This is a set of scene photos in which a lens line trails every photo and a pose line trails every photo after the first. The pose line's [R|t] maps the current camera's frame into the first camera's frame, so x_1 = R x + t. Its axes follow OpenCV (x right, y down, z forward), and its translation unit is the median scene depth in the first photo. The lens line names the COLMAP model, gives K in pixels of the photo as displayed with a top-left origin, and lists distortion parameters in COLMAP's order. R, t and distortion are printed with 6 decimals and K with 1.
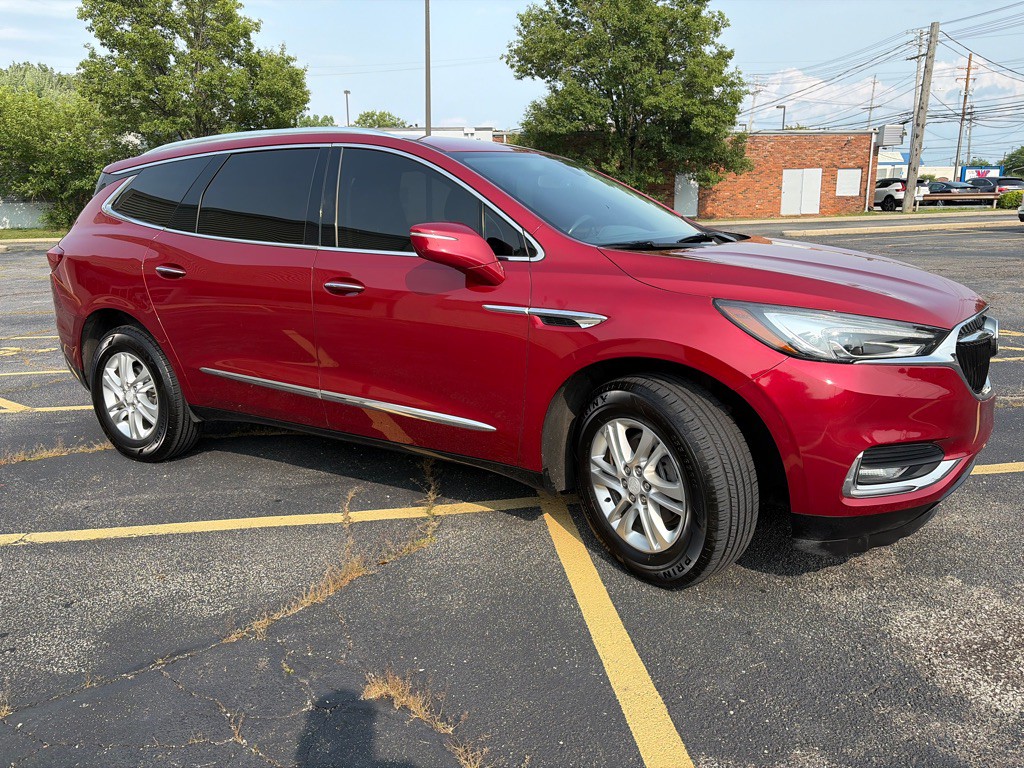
lens RADIAL K [[771.2, 0, 510.7], [0, 771.2, 373.2], [0, 0, 1]] dist [0.042603, -0.041577]
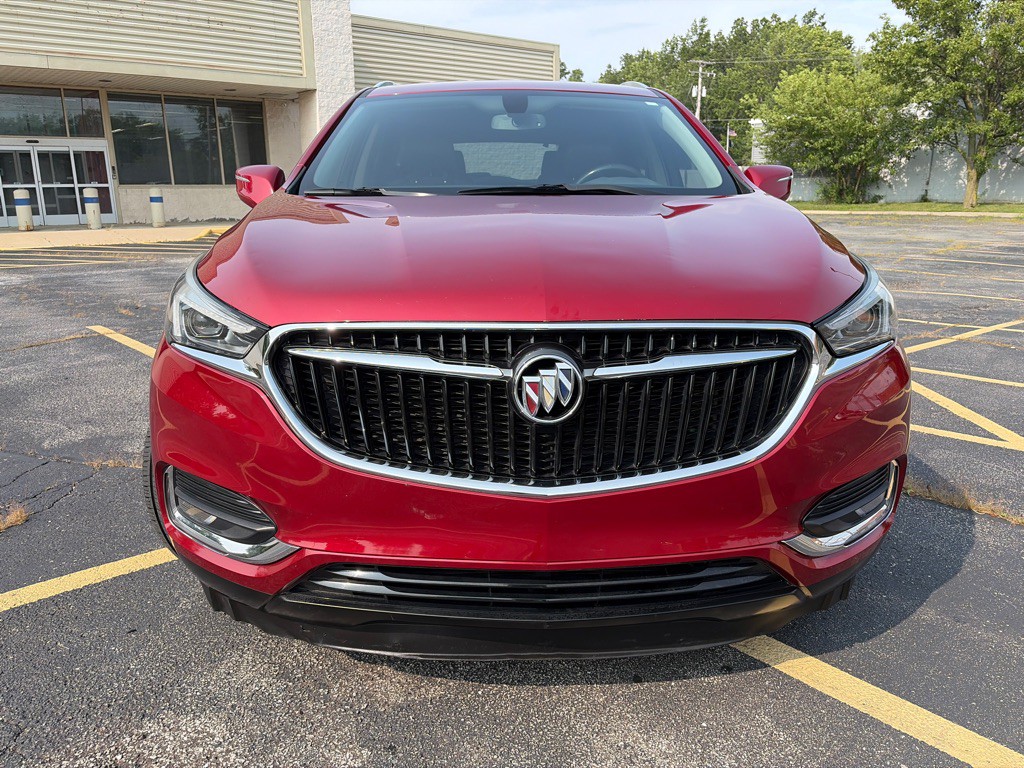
lens RADIAL K [[771.2, 0, 519.9], [0, 771.2, 375.8], [0, 0, 1]] dist [0.042603, -0.041577]
pose [[0.546505, 0.207709, -0.811289, 0.686224], [-0.183272, 0.974935, 0.126150, -0.076946], [0.817156, 0.079745, 0.570874, 0.478919]]
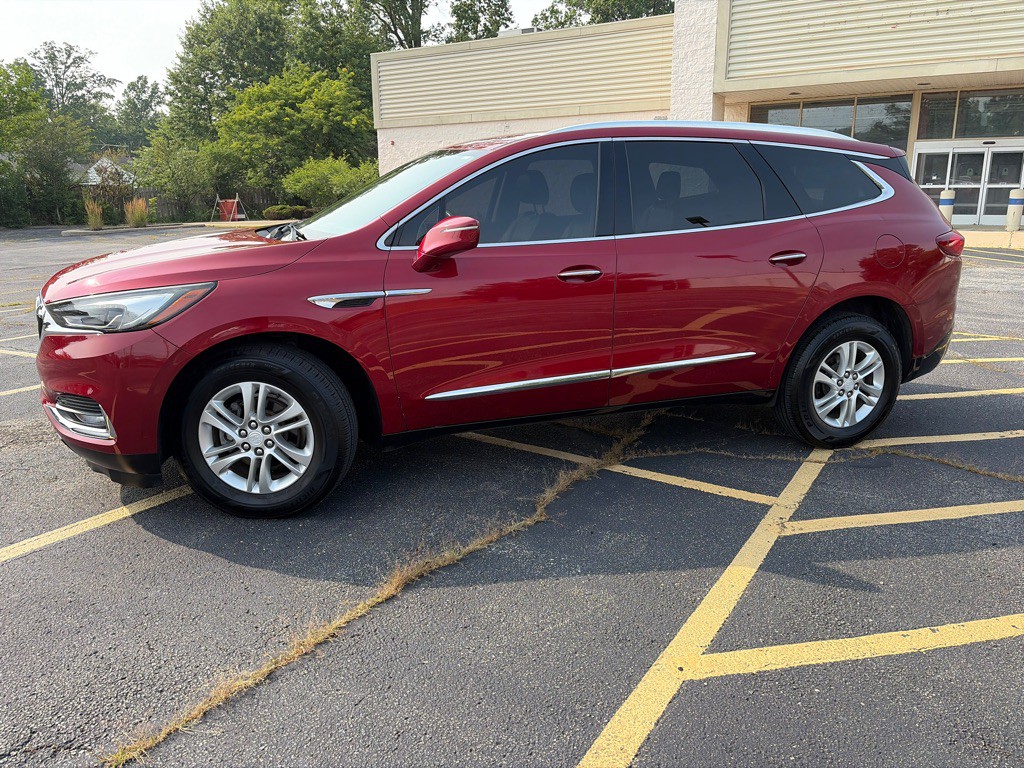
lens RADIAL K [[771.2, 0, 511.6], [0, 771.2, 388.2], [0, 0, 1]] dist [0.042603, -0.041577]
pose [[-0.633377, 0.212122, -0.744202, 0.754824], [-0.153370, 0.908210, 0.389400, -0.369745], [0.758492, 0.360776, -0.542706, 1.579758]]
